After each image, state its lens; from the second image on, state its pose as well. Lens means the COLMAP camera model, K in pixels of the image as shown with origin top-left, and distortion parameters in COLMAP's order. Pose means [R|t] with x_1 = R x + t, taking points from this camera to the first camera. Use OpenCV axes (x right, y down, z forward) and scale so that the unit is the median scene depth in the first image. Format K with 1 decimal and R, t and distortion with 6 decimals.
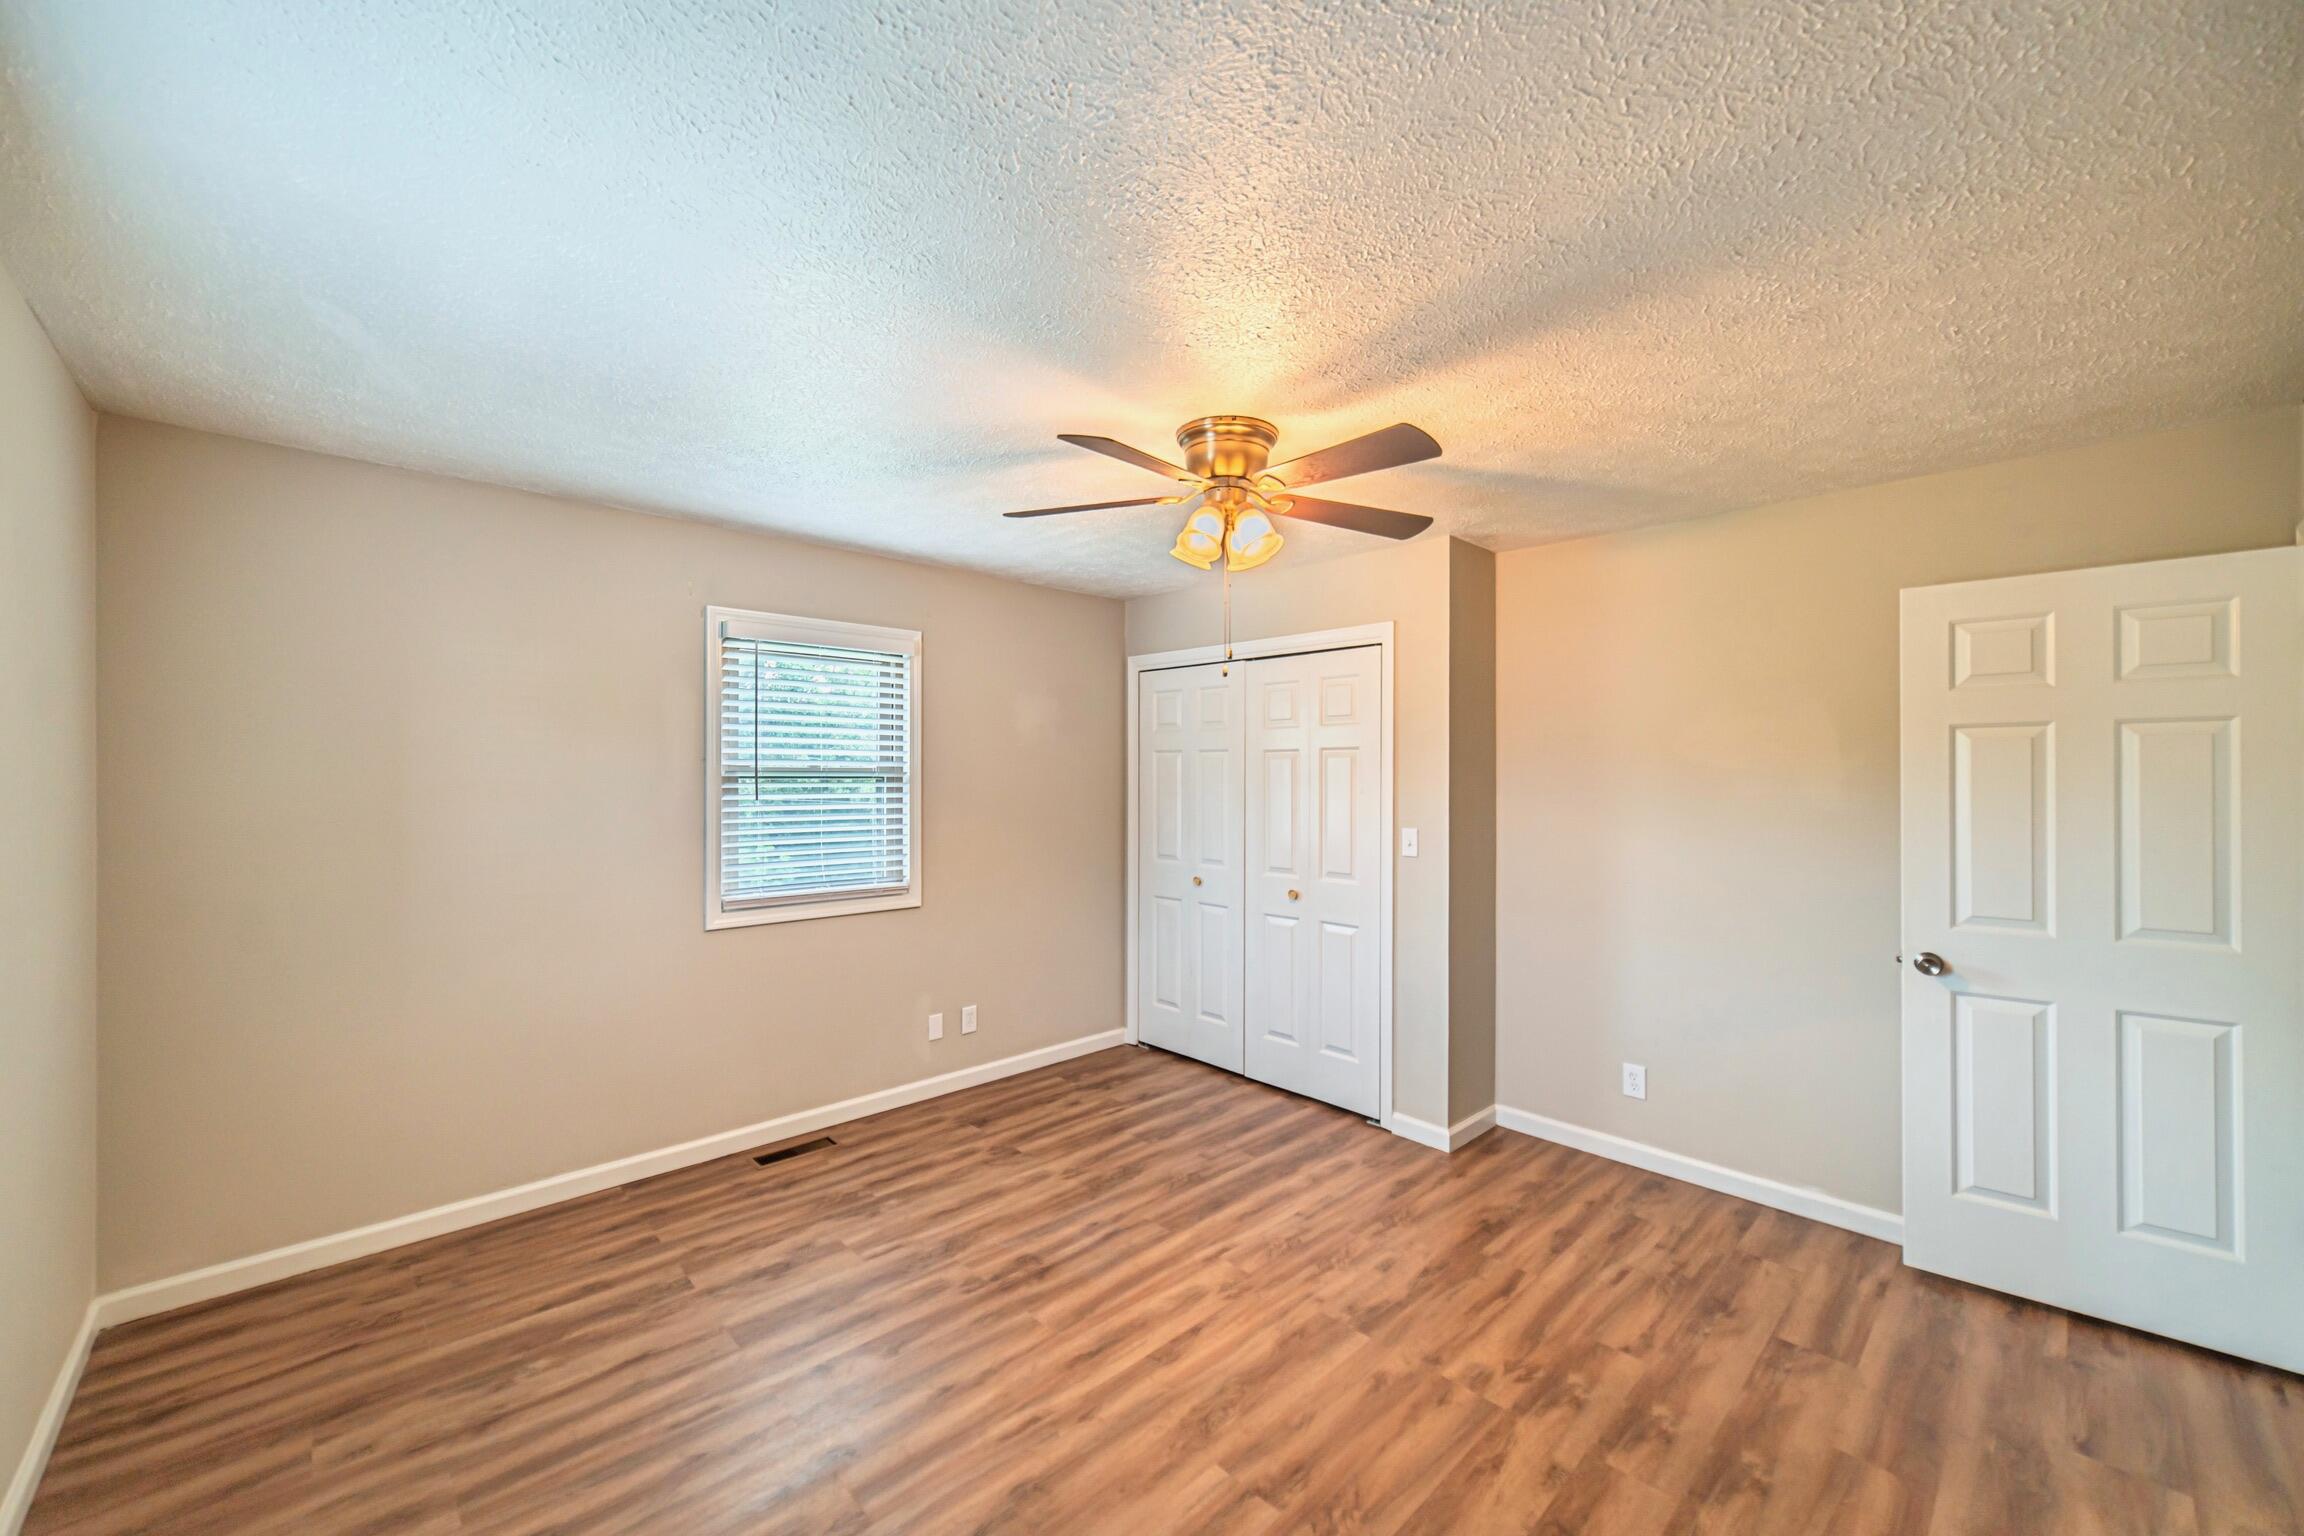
lens RADIAL K [[883.2, 0, 1138.5], [0, 883.2, 778.7], [0, 0, 1]] dist [-0.001931, 0.002197]
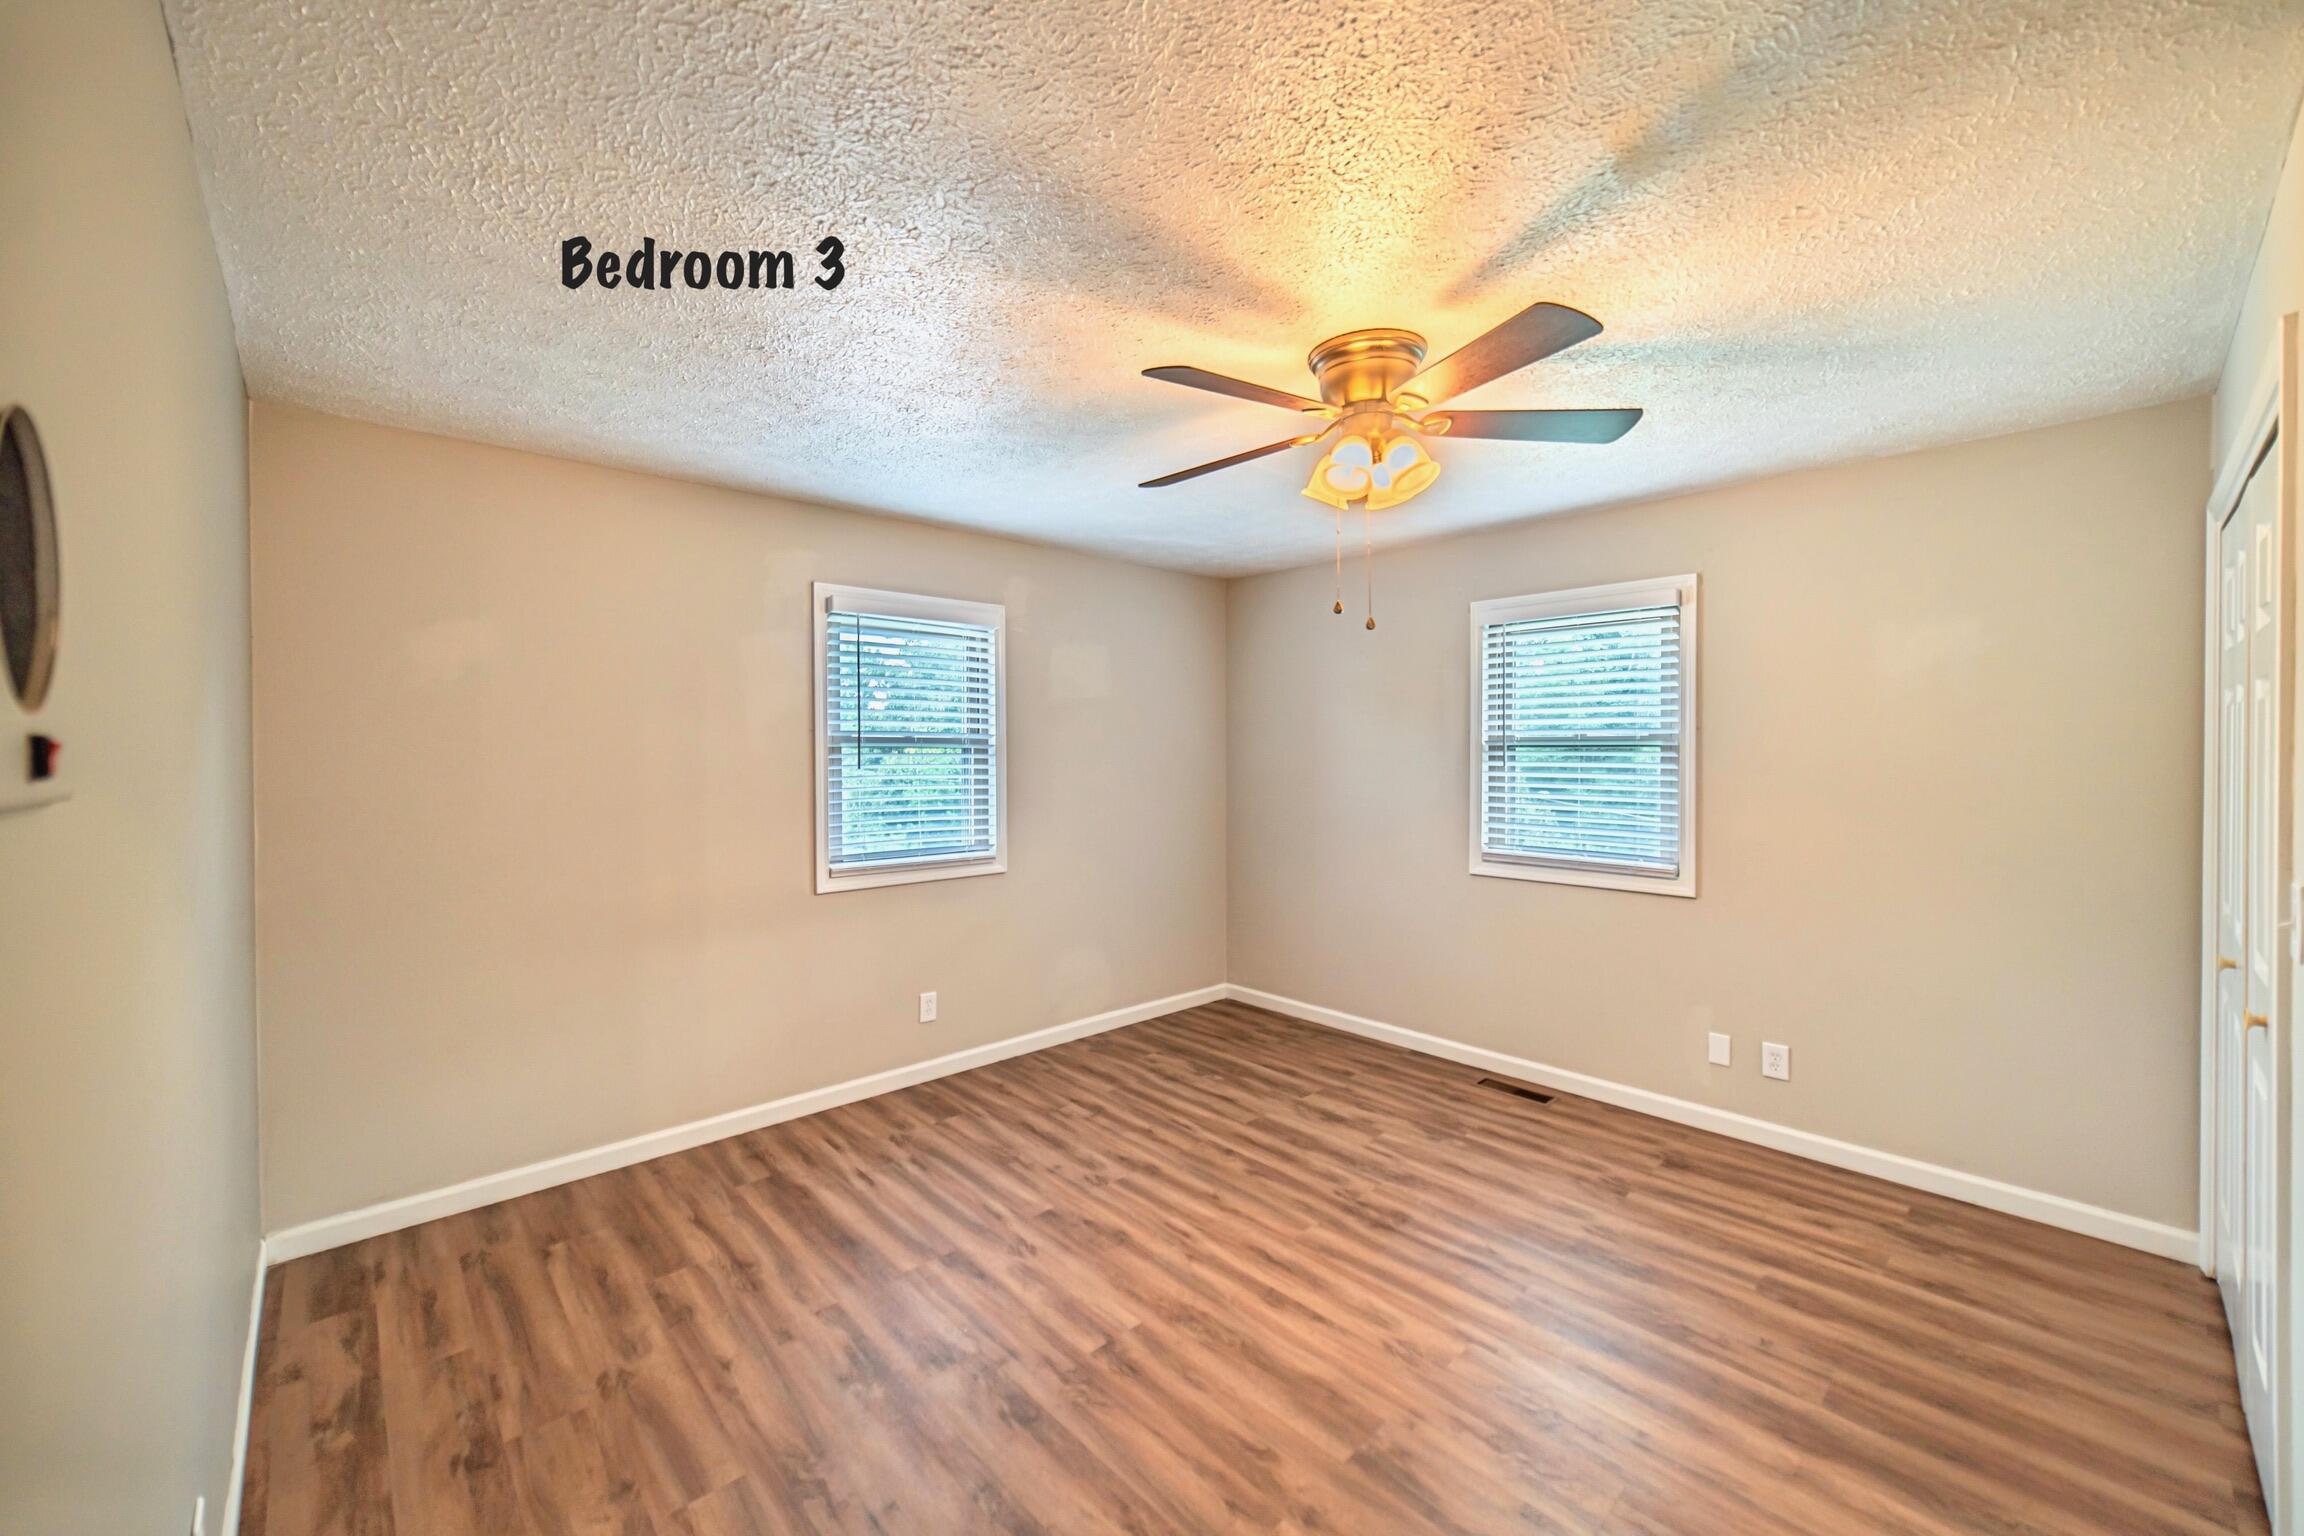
lens RADIAL K [[883.2, 0, 1153.8], [0, 883.2, 763.1], [0, 0, 1]] dist [-0.001931, 0.002197]
pose [[-0.006795, 0.013398, -0.999887, 0.835808], [0.001131, 0.999910, 0.013390, 0.004218], [0.999976, -0.001040, -0.006810, 0.676287]]
